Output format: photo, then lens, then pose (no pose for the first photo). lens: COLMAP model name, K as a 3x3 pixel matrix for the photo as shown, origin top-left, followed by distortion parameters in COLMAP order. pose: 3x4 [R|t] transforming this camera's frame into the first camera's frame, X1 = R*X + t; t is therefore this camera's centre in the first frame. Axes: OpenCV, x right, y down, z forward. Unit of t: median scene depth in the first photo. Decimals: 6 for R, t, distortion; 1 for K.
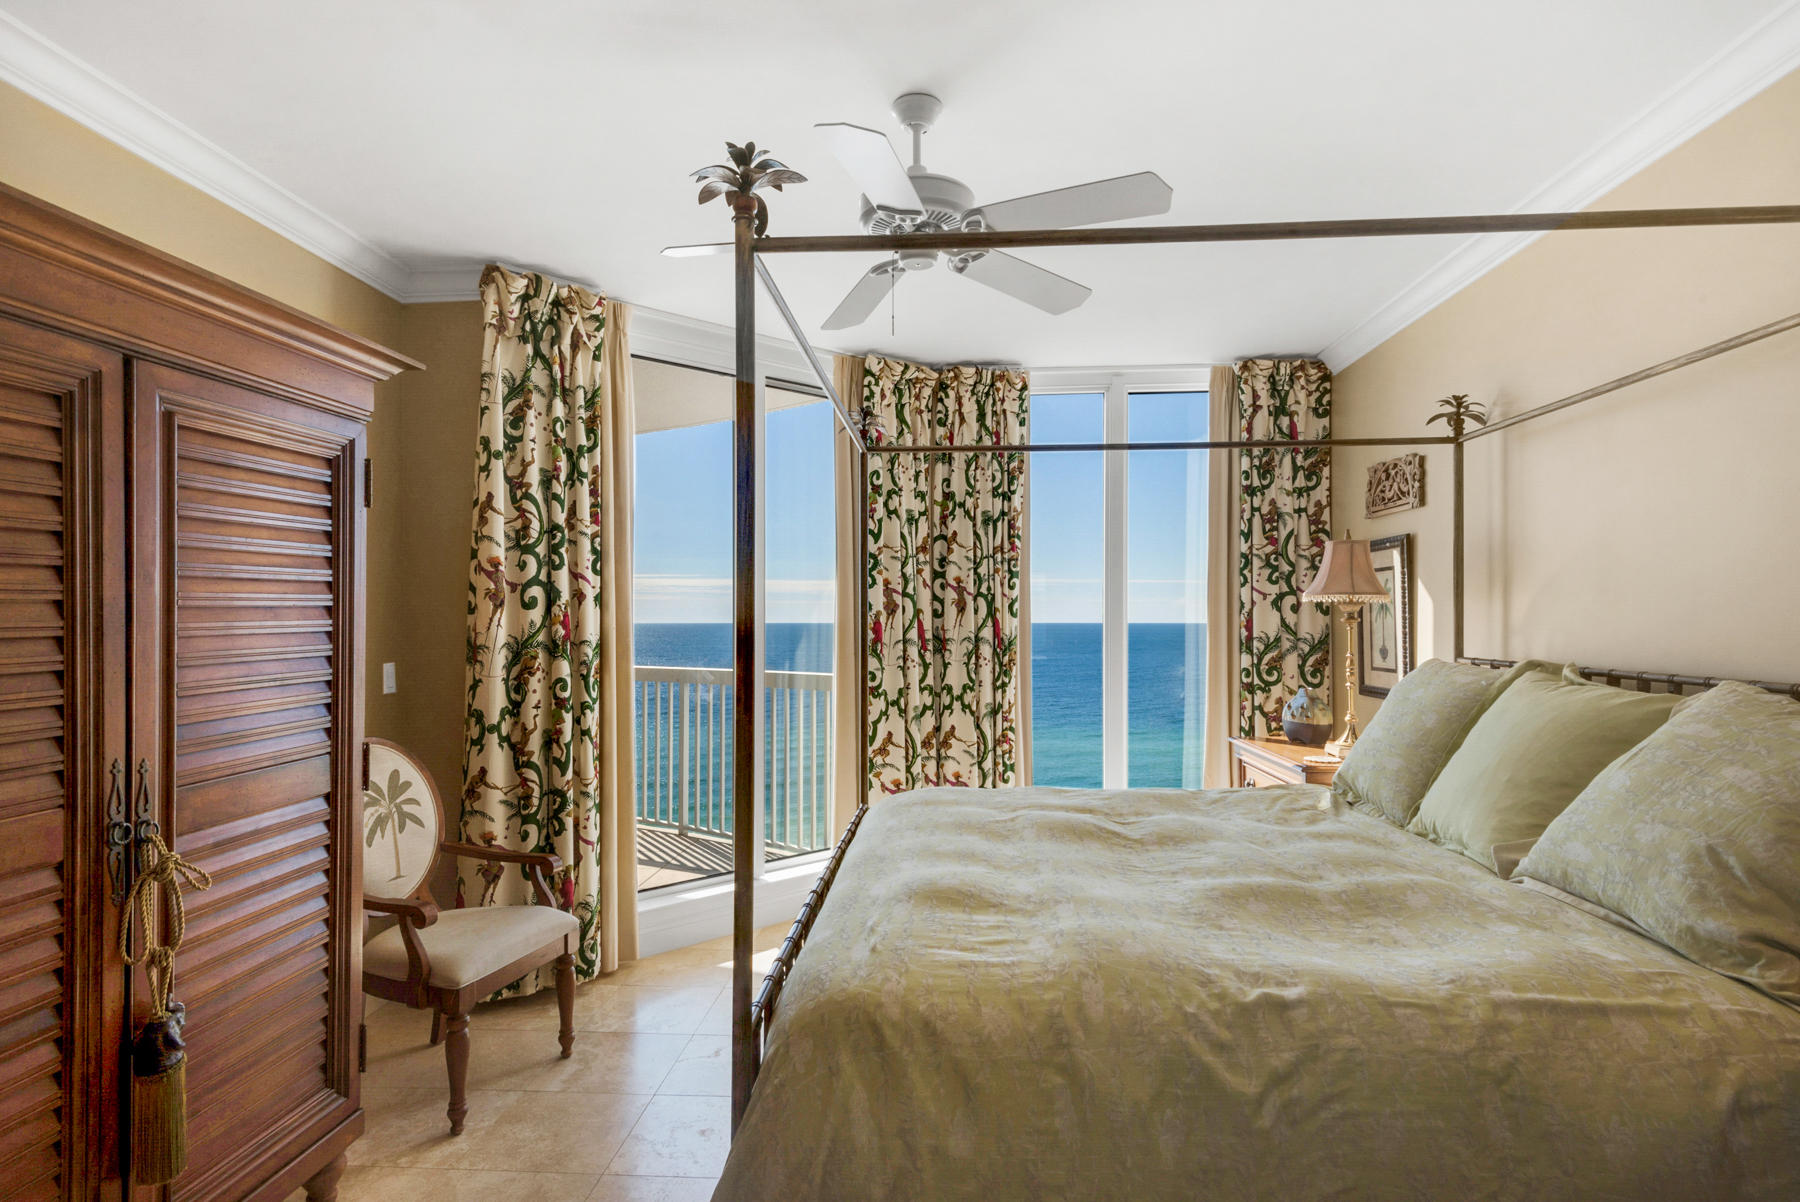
lens RADIAL K [[933.9, 0, 898.6], [0, 933.9, 618.5], [0, 0, 1]] dist [0.004104, -0.005465]
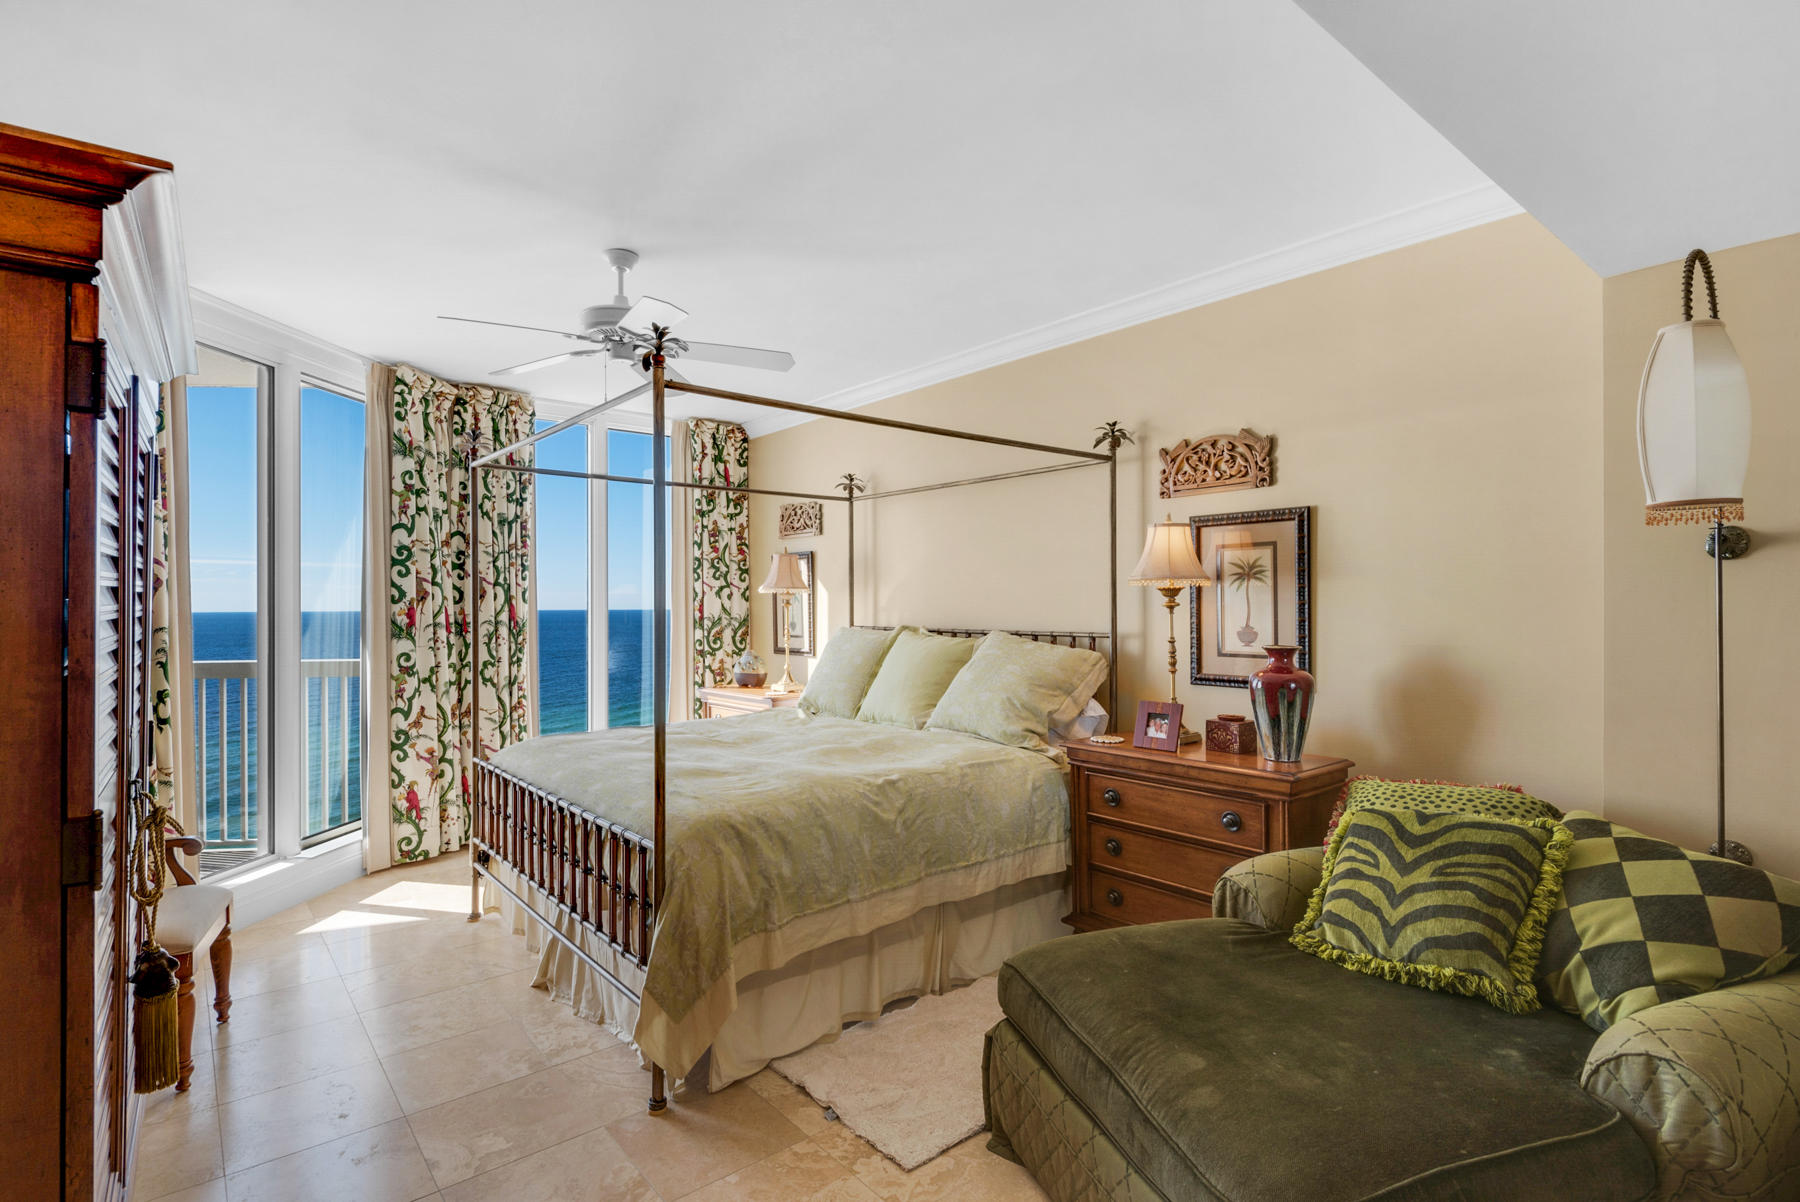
lens RADIAL K [[887.9, 0, 901.5], [0, 887.9, 600.2], [0, 0, 1]] dist [0.037104, -0.000253]
pose [[0.710191, 0.001268, 0.704008, -0.354460], [0.002606, 0.999987, -0.004430, 0.000835], [-0.704004, 0.004981, 0.710178, -0.164761]]
